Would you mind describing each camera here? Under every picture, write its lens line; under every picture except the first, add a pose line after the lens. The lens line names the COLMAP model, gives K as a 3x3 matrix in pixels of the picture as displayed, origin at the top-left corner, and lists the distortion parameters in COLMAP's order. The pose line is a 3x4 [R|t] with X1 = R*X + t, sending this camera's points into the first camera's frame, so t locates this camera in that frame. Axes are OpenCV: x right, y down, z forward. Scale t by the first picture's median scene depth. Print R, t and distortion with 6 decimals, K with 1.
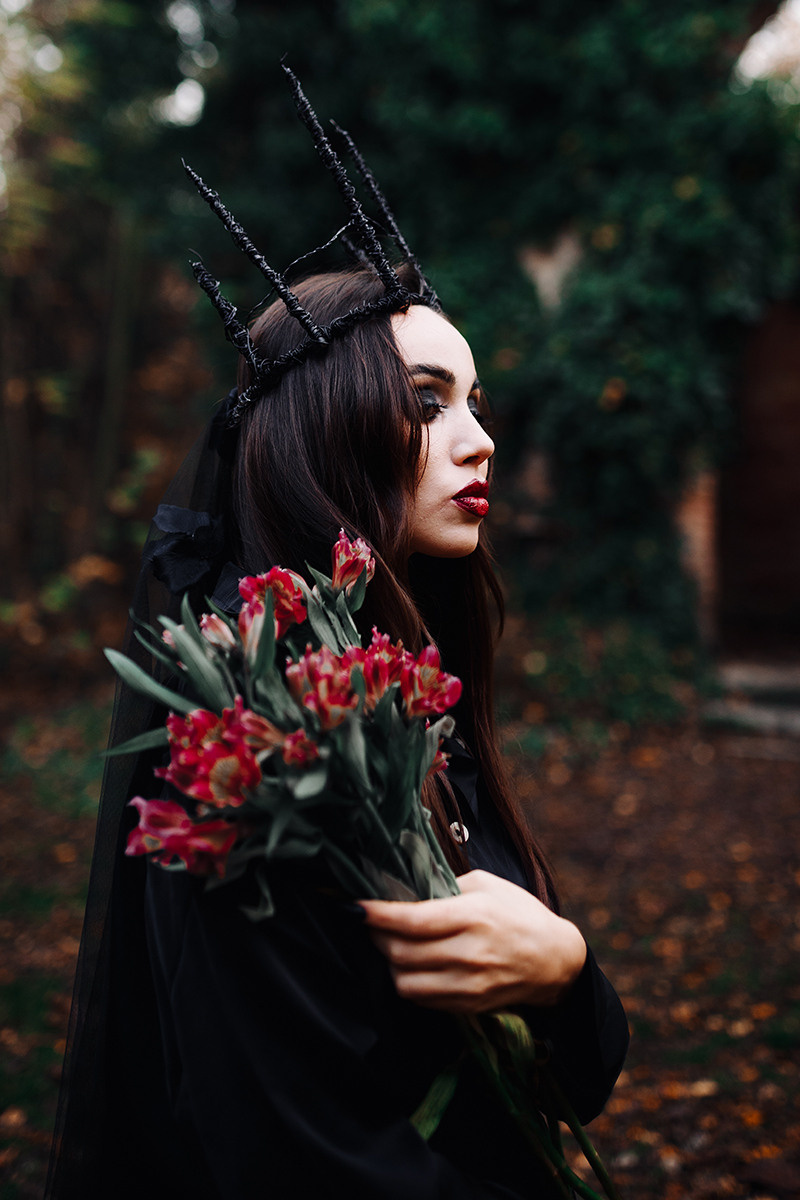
lens RADIAL K [[1213.1, 0, 401.1], [0, 1213.1, 600.0], [0, 0, 1]] dist [0.028891, 0.000000]
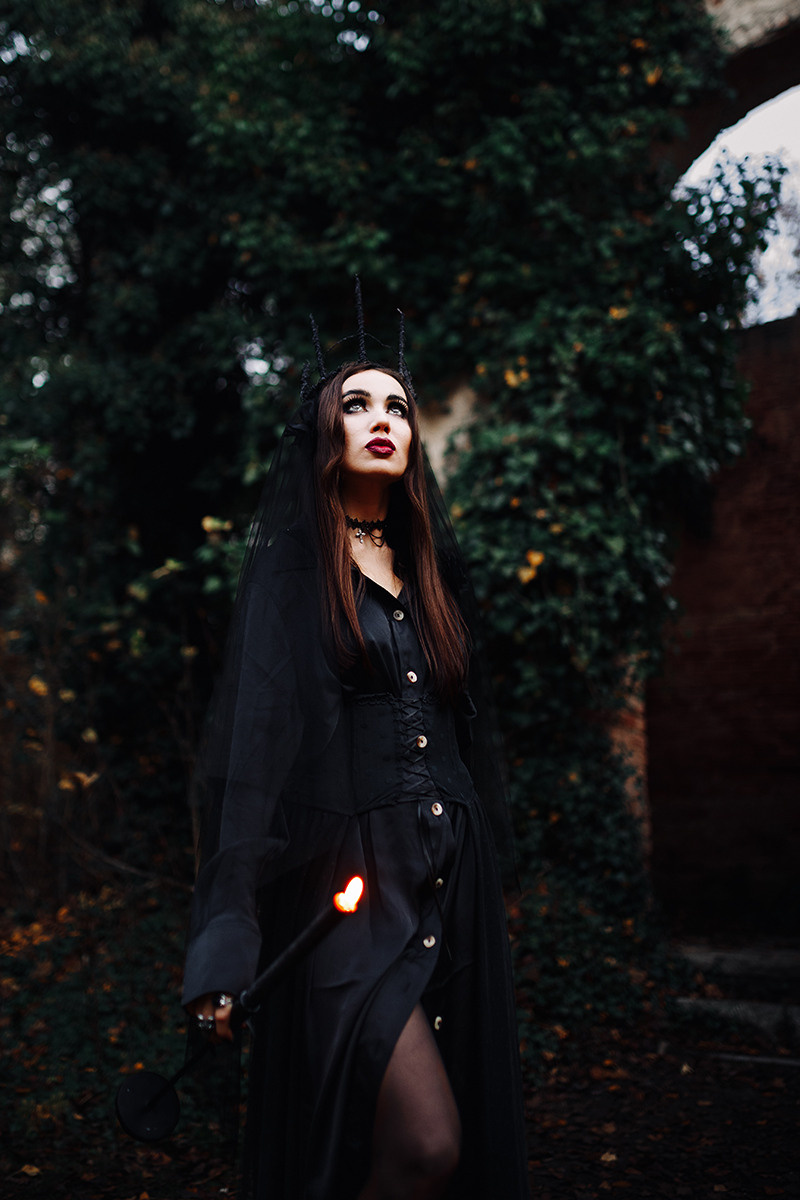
lens RADIAL K [[1213.1, 0, 400.8], [0, 1213.1, 600.5], [0, 0, 1]] dist [0.028891, 0.000000]
pose [[0.995125, 0.018285, 0.096914, 0.021372], [-0.002283, 0.986670, -0.162716, -0.025808], [-0.098598, 0.161702, 0.981902, 0.266374]]
